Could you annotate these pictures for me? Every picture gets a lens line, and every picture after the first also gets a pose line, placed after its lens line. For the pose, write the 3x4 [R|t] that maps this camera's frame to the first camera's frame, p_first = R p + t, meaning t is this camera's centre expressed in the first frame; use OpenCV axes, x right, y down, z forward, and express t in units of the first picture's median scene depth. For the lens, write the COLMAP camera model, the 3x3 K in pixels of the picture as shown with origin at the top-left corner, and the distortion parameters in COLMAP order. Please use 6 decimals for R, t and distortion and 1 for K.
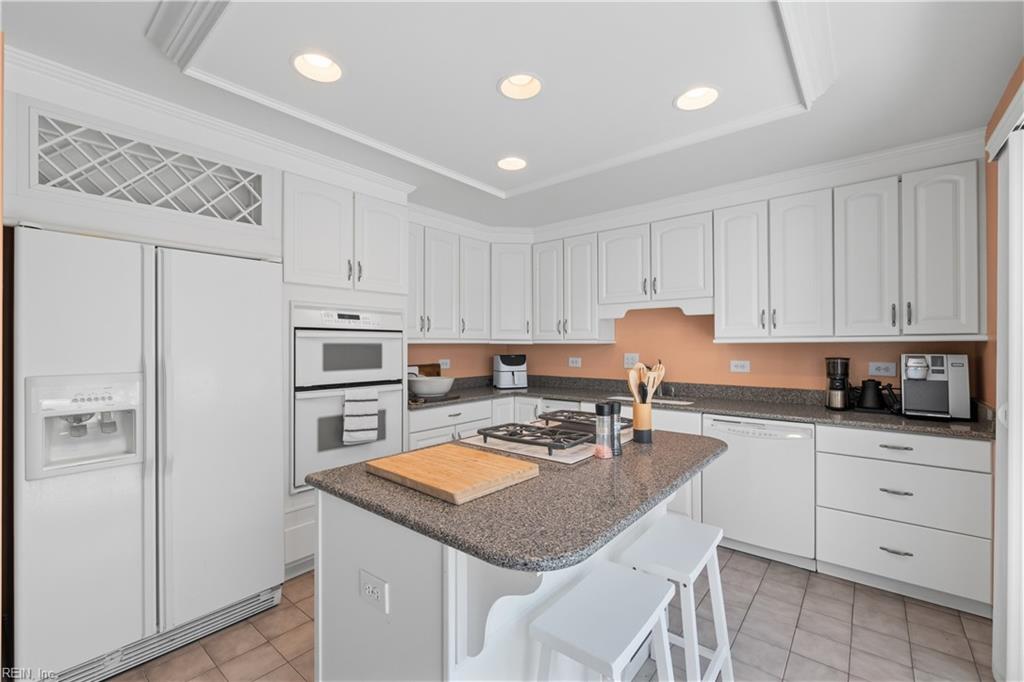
lens RADIAL K [[432.2, 0, 512.0], [0, 432.2, 341.0], [0, 0, 1]] dist [-0.000006, -0.000025]
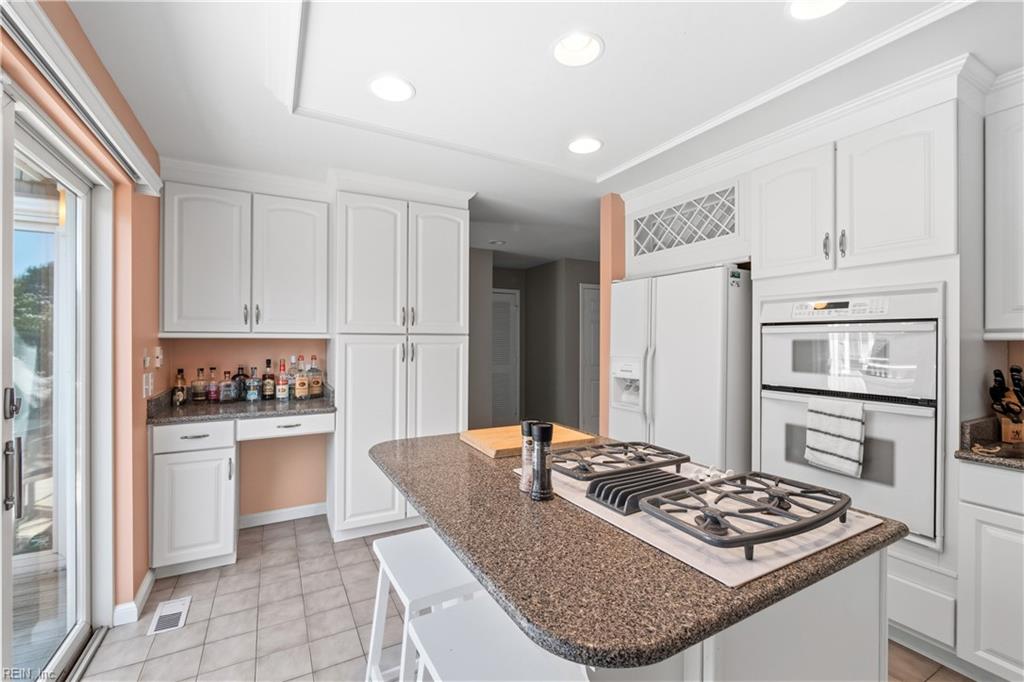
lens RADIAL K [[432.2, 0, 512.0], [0, 432.2, 341.0], [0, 0, 1]] dist [-0.000006, -0.000025]
pose [[-0.361381, -0.001114, -0.932417, 0.590634], [0.000906, 0.999998, -0.001546, 0.009009], [0.932418, -0.001403, -0.361380, 0.793968]]
